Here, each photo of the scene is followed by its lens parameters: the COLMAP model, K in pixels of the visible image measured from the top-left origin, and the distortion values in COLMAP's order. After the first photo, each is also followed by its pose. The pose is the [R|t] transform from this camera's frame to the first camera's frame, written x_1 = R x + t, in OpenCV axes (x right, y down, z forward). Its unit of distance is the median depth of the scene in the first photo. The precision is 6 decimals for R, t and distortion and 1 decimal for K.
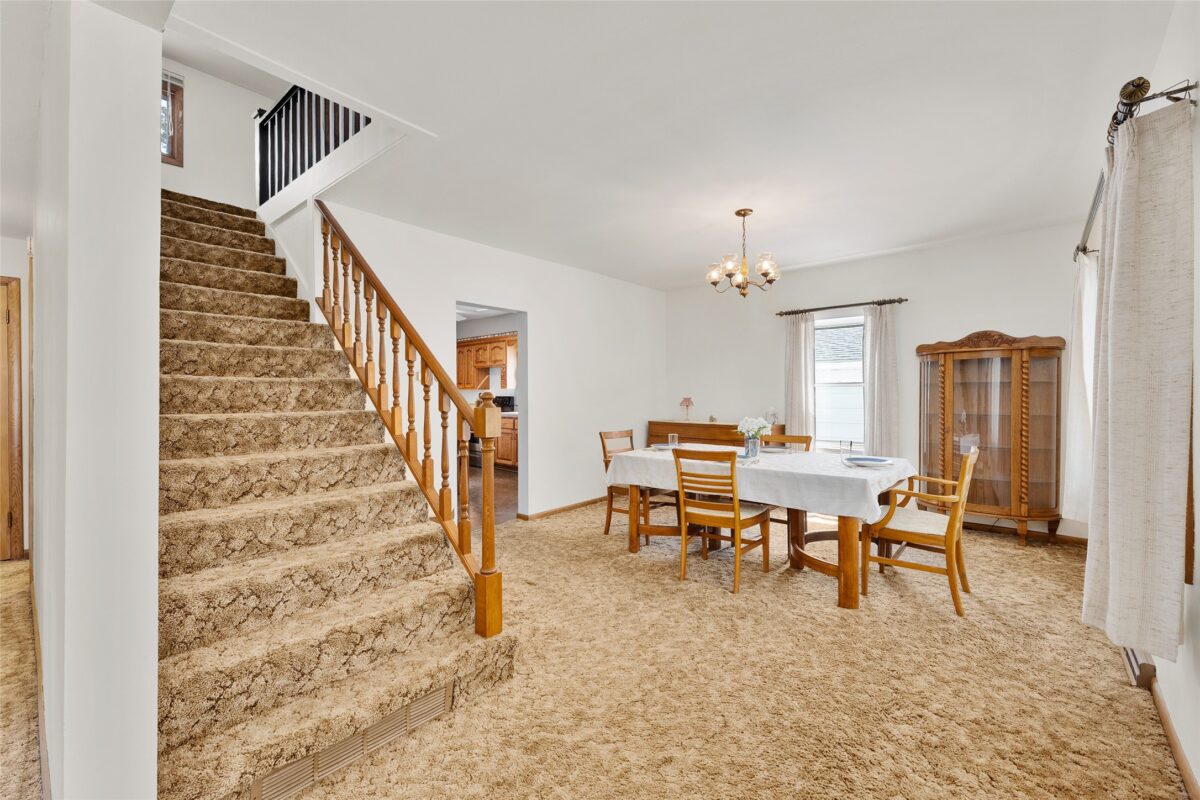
lens RADIAL K [[500.9, 0, 599.9], [0, 500.9, 403.2], [0, 0, 1]] dist [0.000965, -0.000139]
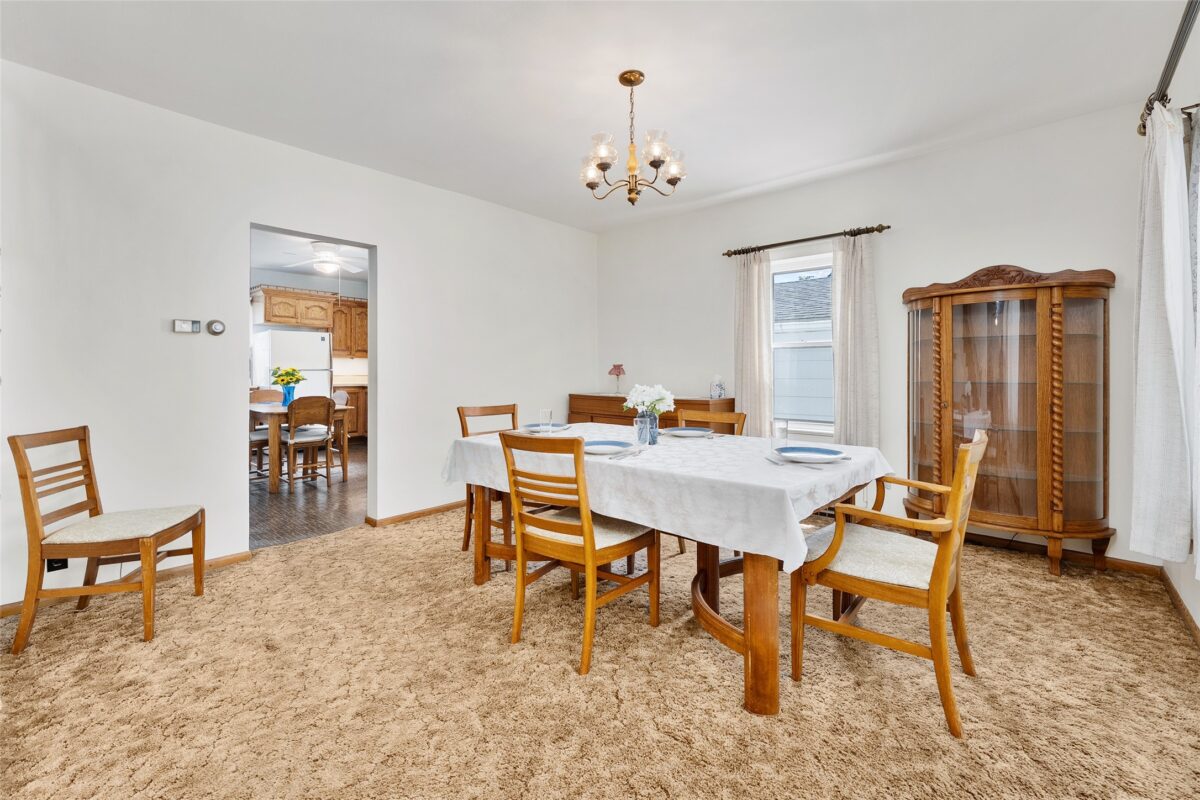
lens RADIAL K [[500.9, 0, 606.3], [0, 500.9, 374.5], [0, 0, 1]] dist [0.000965, -0.000139]
pose [[0.999948, 0.001103, -0.010118, 0.242836], [-0.001239, 0.999908, -0.013478, 0.022642], [0.010102, 0.013490, 0.999858, 0.313685]]
